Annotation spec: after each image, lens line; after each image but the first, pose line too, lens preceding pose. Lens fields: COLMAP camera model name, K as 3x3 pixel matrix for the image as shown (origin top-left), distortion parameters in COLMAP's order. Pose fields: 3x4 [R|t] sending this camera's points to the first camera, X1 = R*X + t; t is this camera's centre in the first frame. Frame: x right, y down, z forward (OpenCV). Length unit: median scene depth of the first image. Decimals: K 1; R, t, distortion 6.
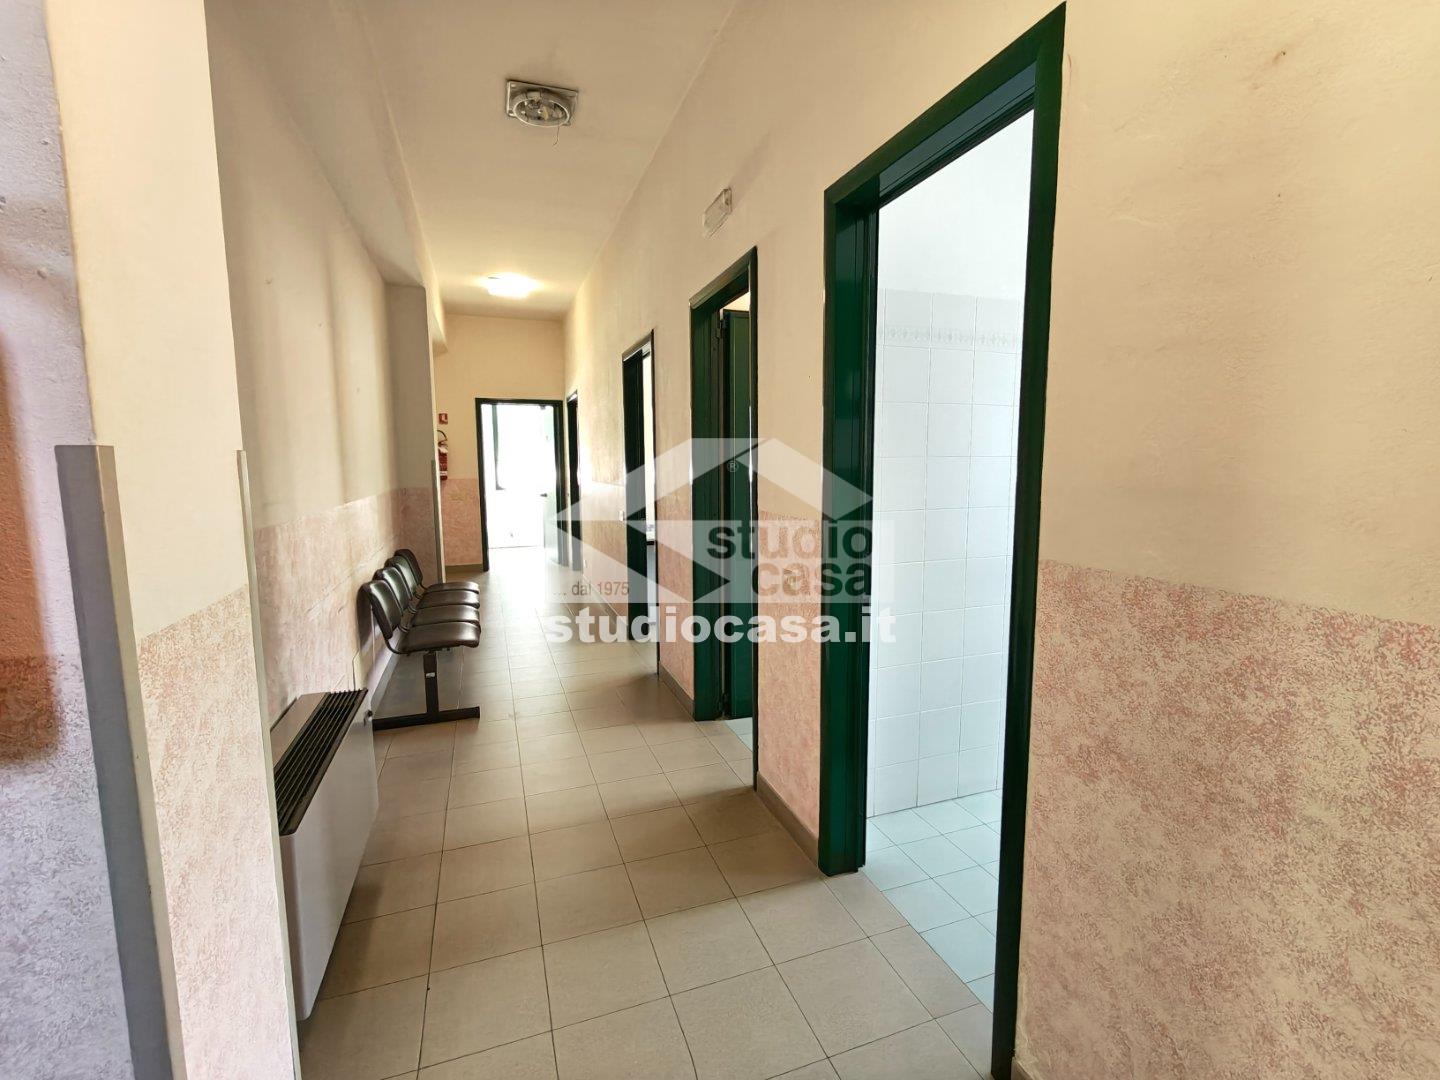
lens RADIAL K [[657.1, 0, 724.2], [0, 657.1, 538.2], [0, 0, 1]] dist [-0.002538, 0.003096]
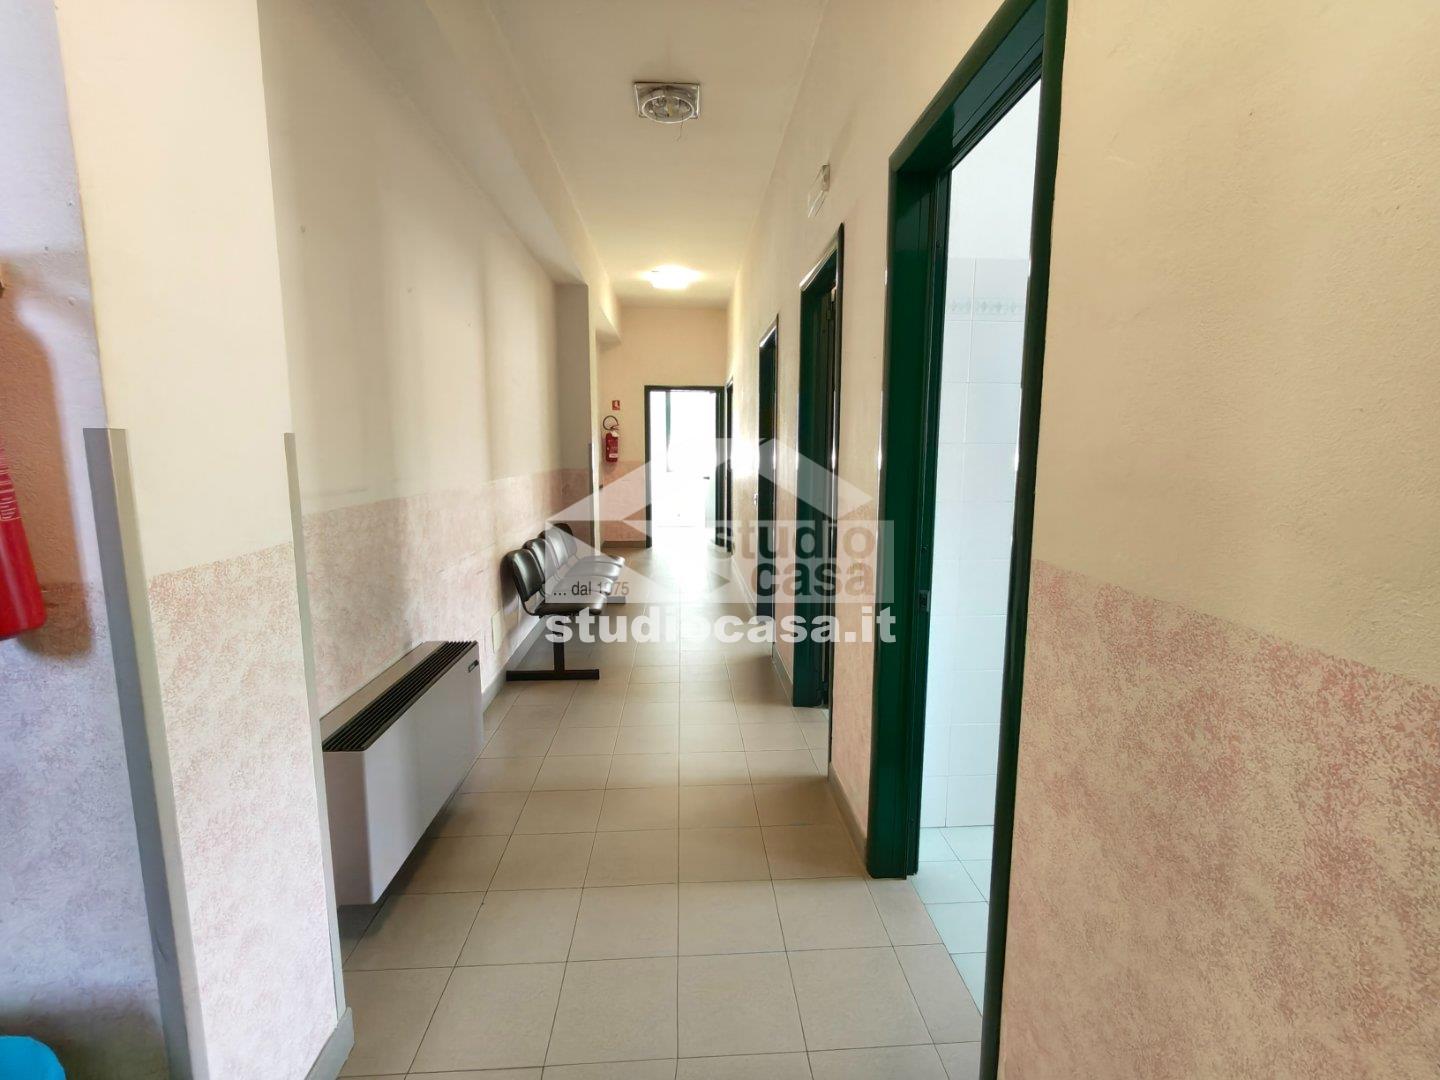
lens RADIAL K [[657.1, 0, 726.3], [0, 657.1, 539.5], [0, 0, 1]] dist [-0.002538, 0.003096]
pose [[0.958791, 0.048500, -0.279941, 0.351996], [-0.041716, 0.998675, 0.030145, -0.004561], [0.281032, -0.017225, 0.959544, 0.037518]]
